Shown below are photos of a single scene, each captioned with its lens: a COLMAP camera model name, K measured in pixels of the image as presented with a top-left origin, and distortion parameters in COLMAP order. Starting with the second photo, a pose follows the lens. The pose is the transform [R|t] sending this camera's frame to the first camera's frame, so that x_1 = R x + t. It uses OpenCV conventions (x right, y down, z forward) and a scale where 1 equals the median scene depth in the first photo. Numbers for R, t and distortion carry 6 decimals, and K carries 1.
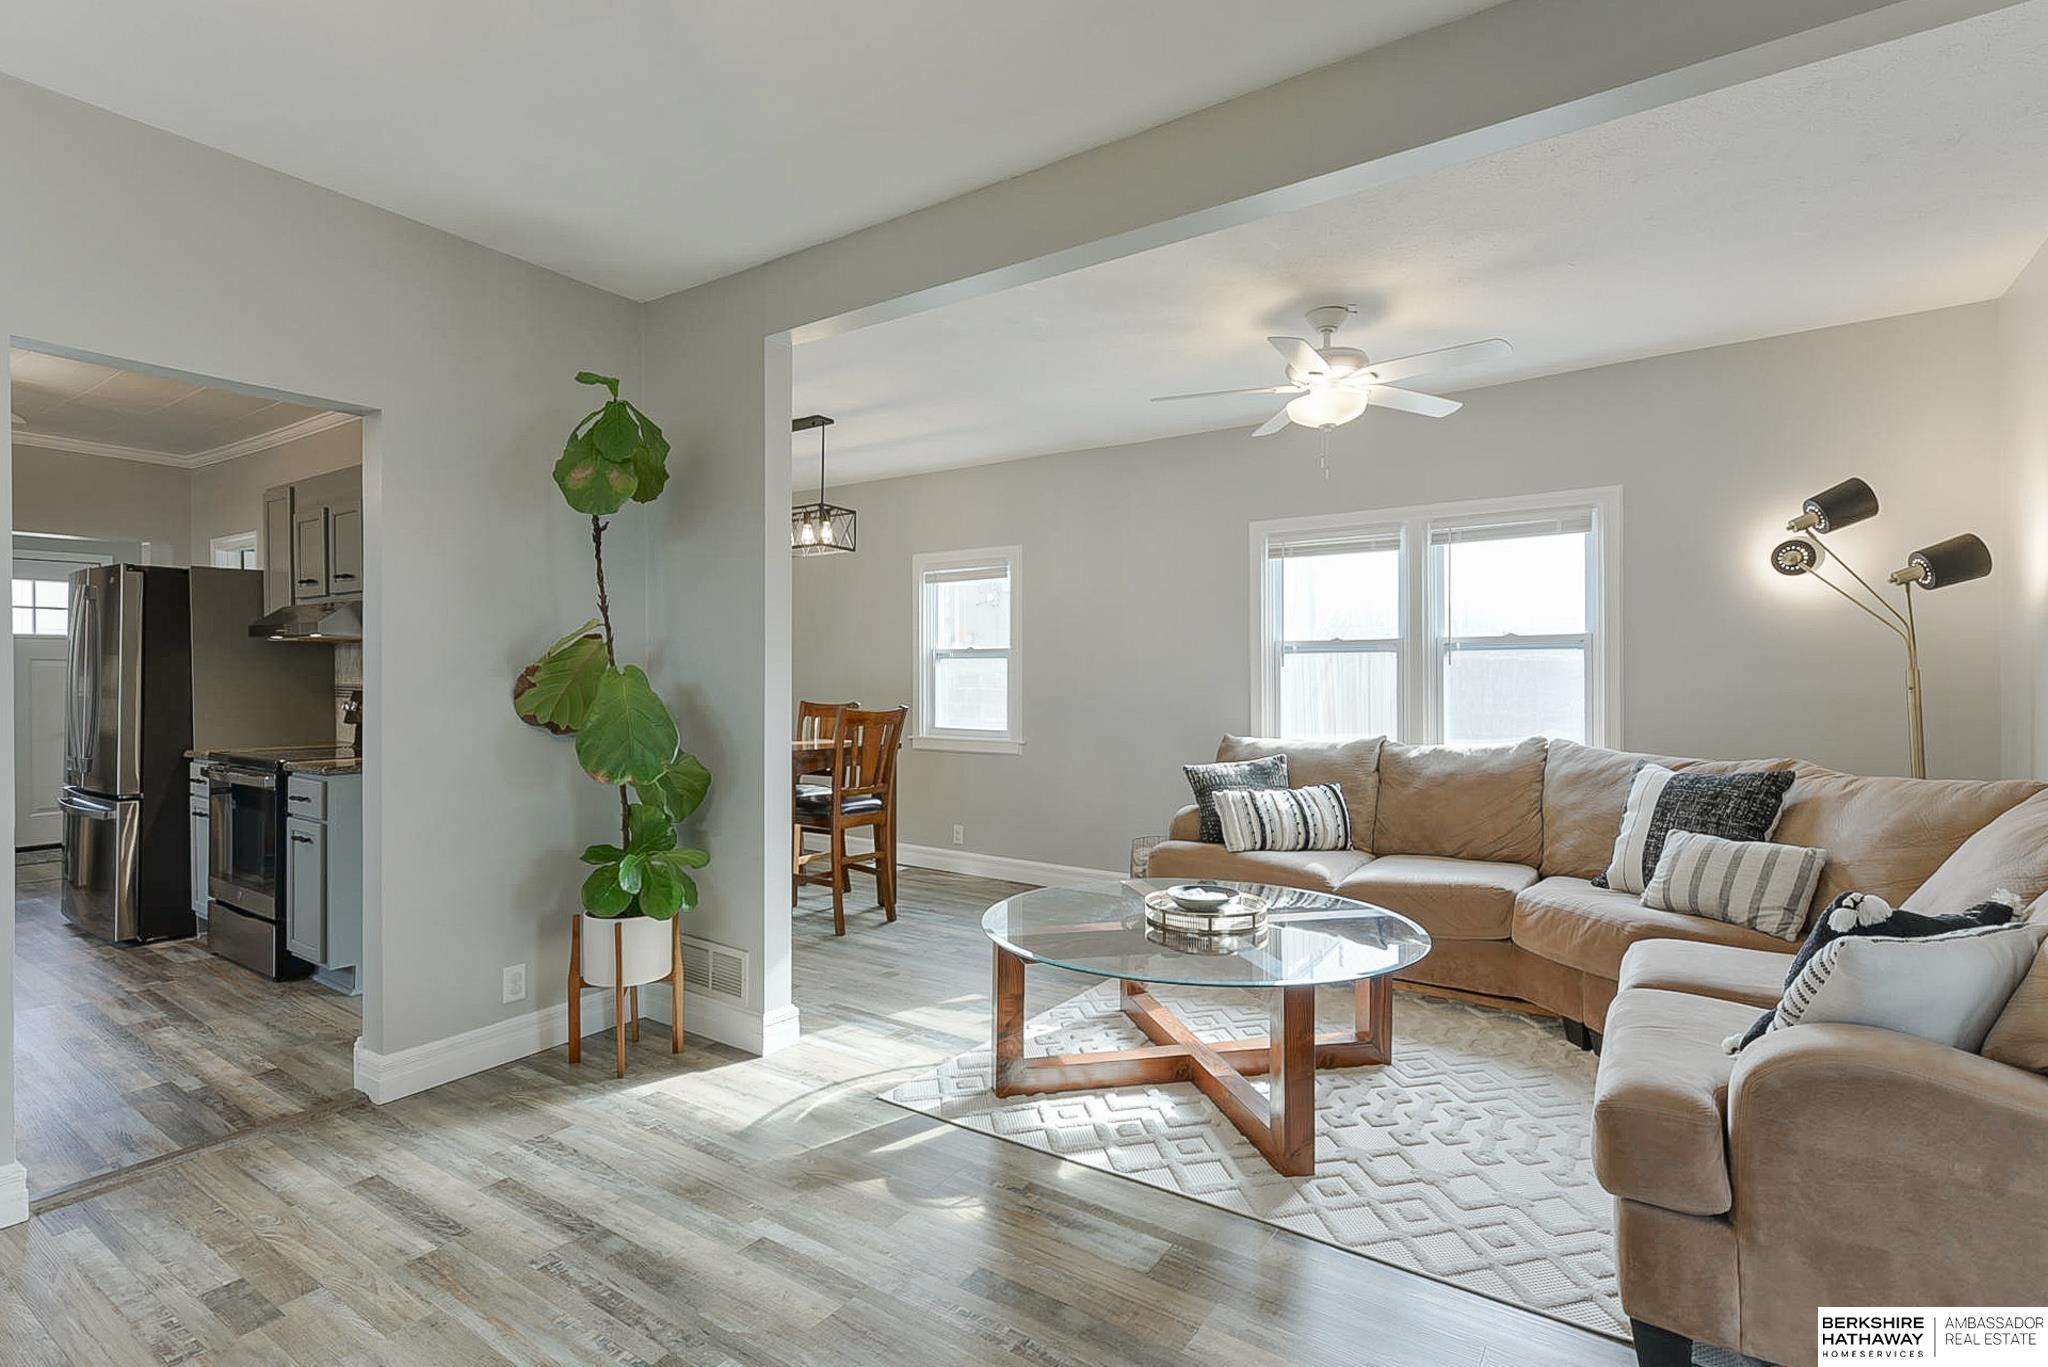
lens RADIAL K [[969.5, 0, 1012.3], [0, 969.5, 685.6], [0, 0, 1]] dist [0.001231, 0.000287]
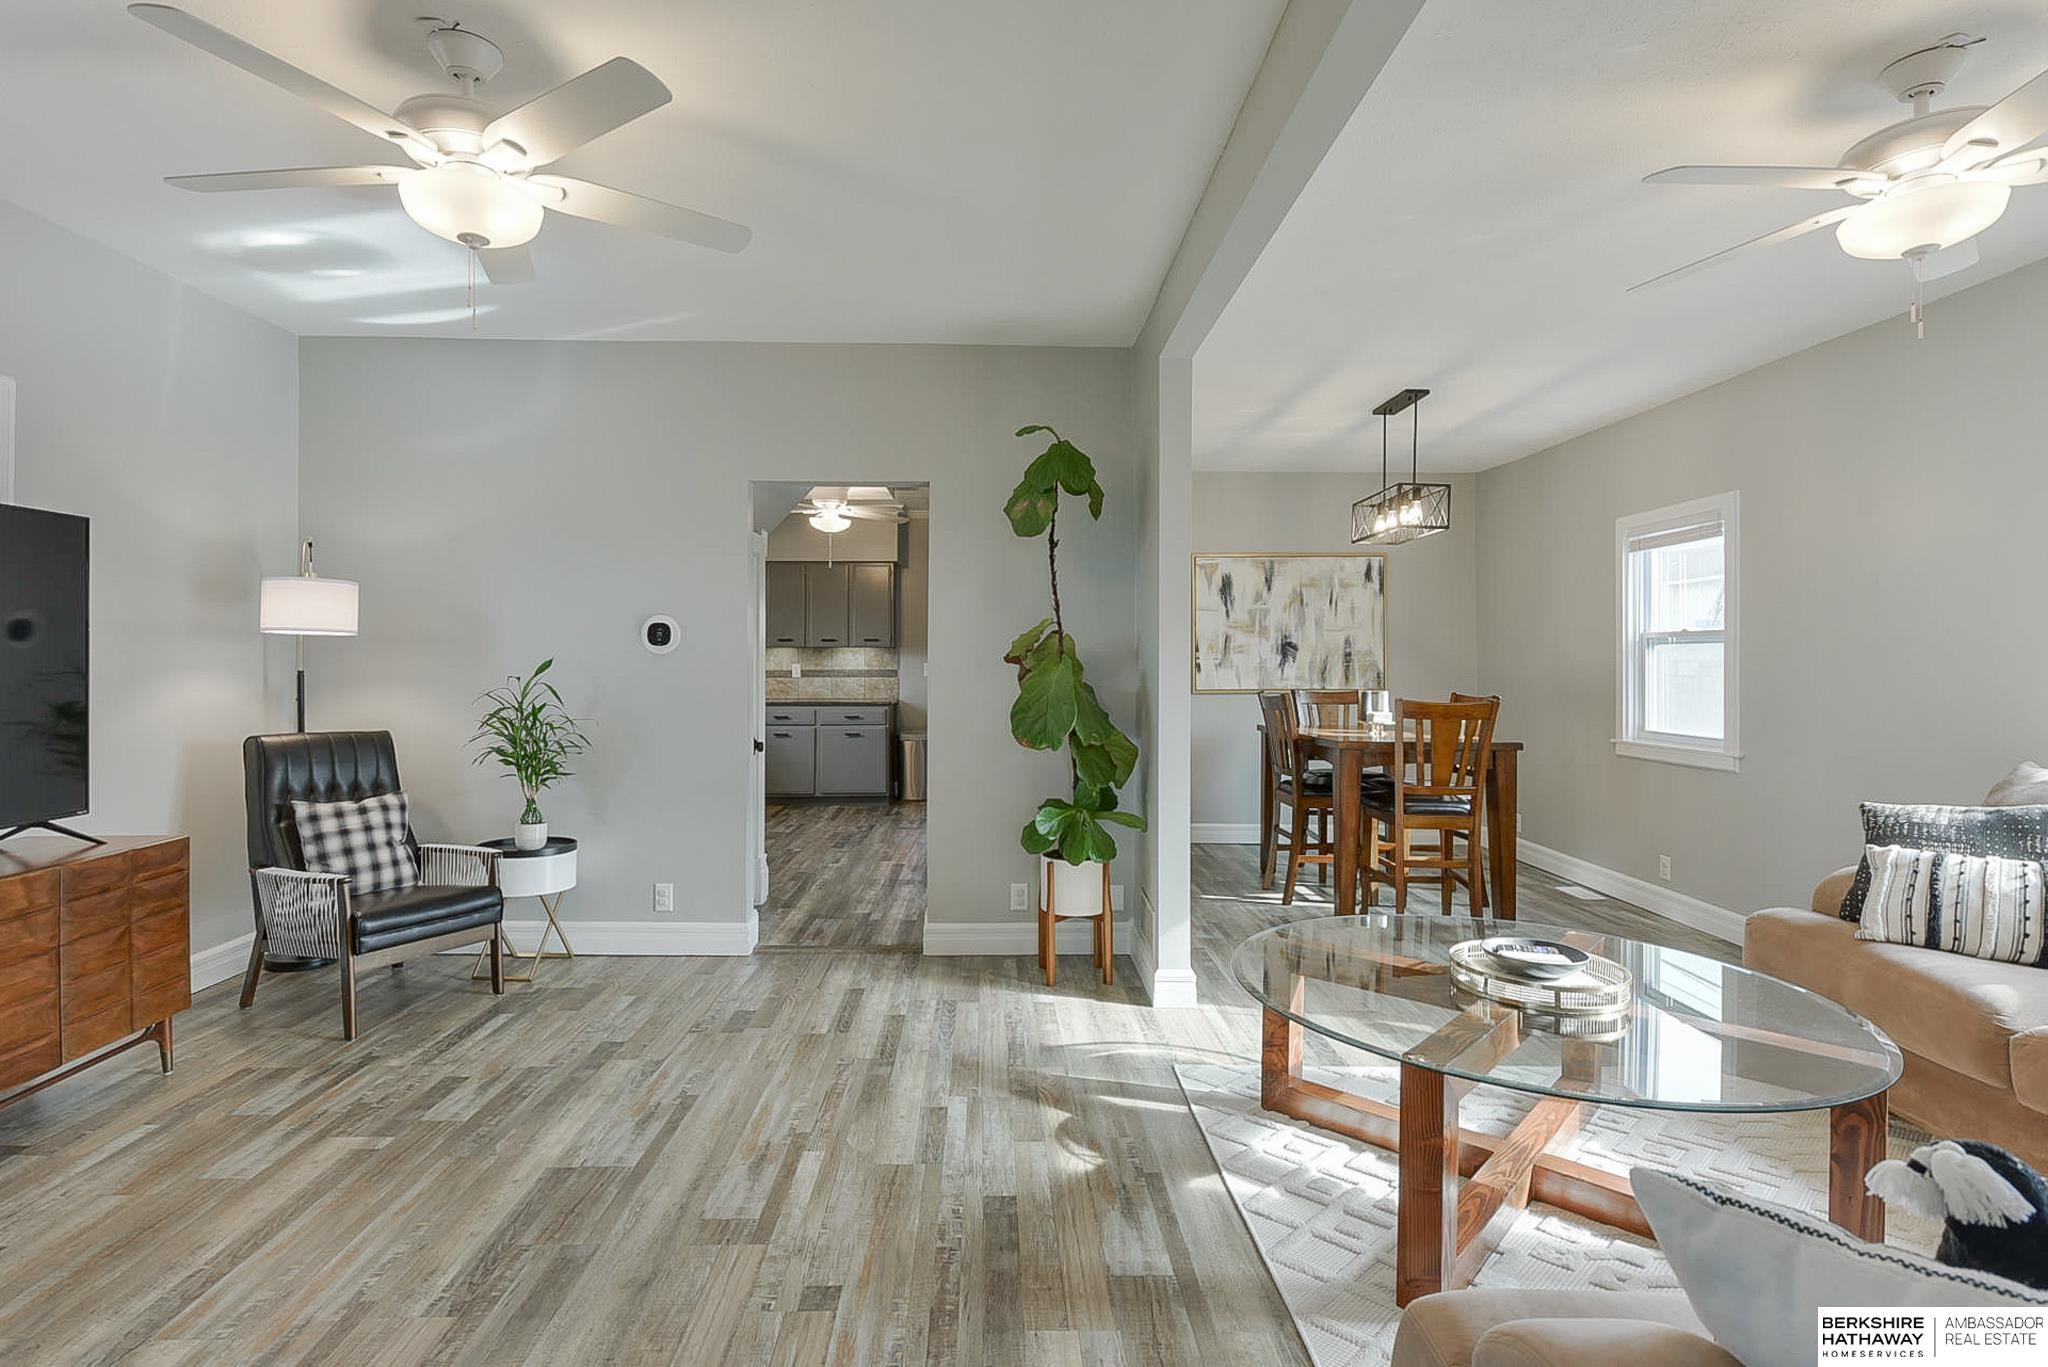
lens RADIAL K [[969.5, 0, 1014.9], [0, 969.5, 672.4], [0, 0, 1]] dist [0.001231, 0.000287]
pose [[0.590740, 0.007342, -0.806828, 0.579545], [-0.011811, 0.999930, 0.000452, 0.001794], [0.806775, 0.009262, 0.590786, 0.230669]]
